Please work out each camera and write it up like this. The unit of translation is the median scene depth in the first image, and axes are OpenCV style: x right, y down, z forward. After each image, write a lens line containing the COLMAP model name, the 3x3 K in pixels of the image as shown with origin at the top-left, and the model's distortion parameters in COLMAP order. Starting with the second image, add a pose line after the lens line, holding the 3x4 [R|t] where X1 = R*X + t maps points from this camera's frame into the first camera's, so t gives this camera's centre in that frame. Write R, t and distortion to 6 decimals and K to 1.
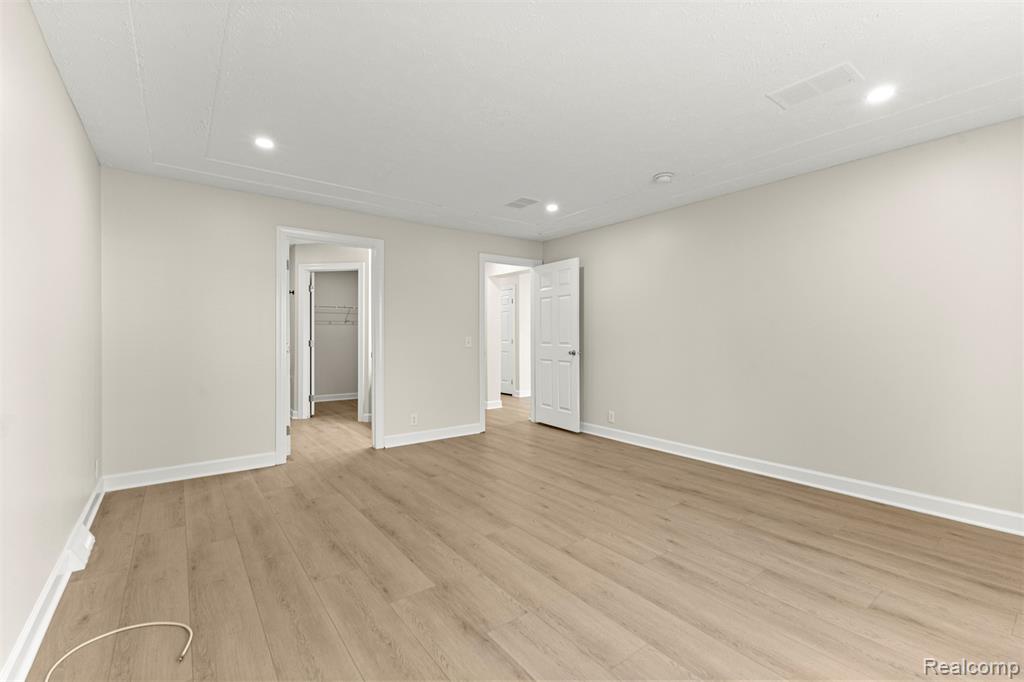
lens RADIAL K [[444.9, 0, 512.0], [0, 444.9, 341.0], [0, 0, 1]] dist [0.000429, 0.000028]
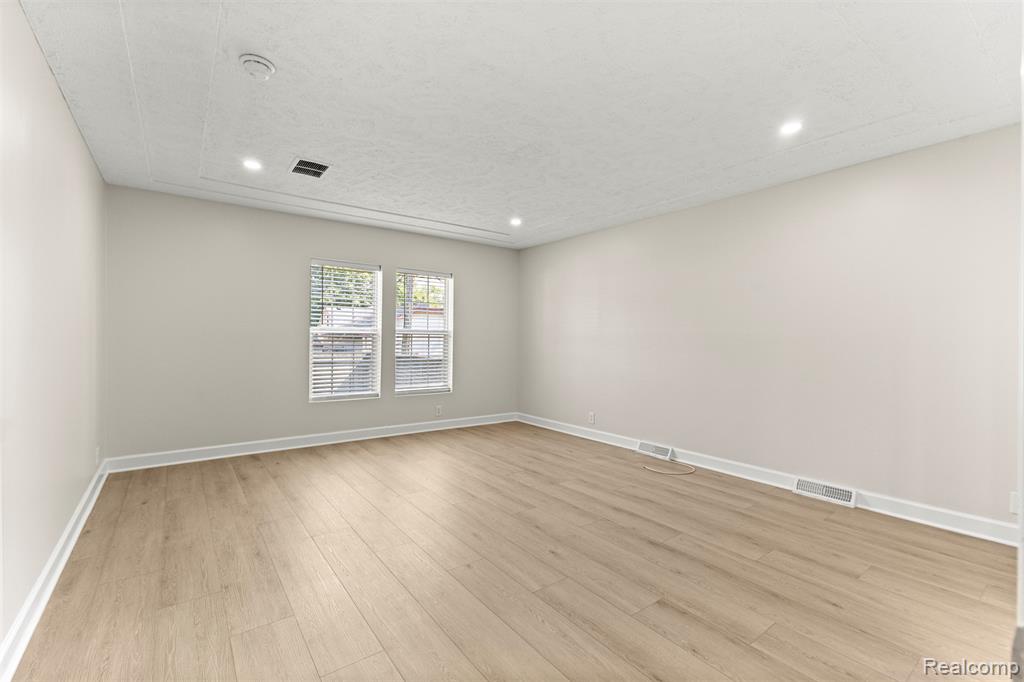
lens RADIAL K [[444.9, 0, 512.0], [0, 444.9, 341.0], [0, 0, 1]] dist [0.000429, 0.000028]
pose [[-0.999982, -0.005543, 0.002484, 0.003893], [-0.005495, 0.999806, 0.018890, -0.026025], [-0.002589, 0.018876, -0.999818, 2.042330]]
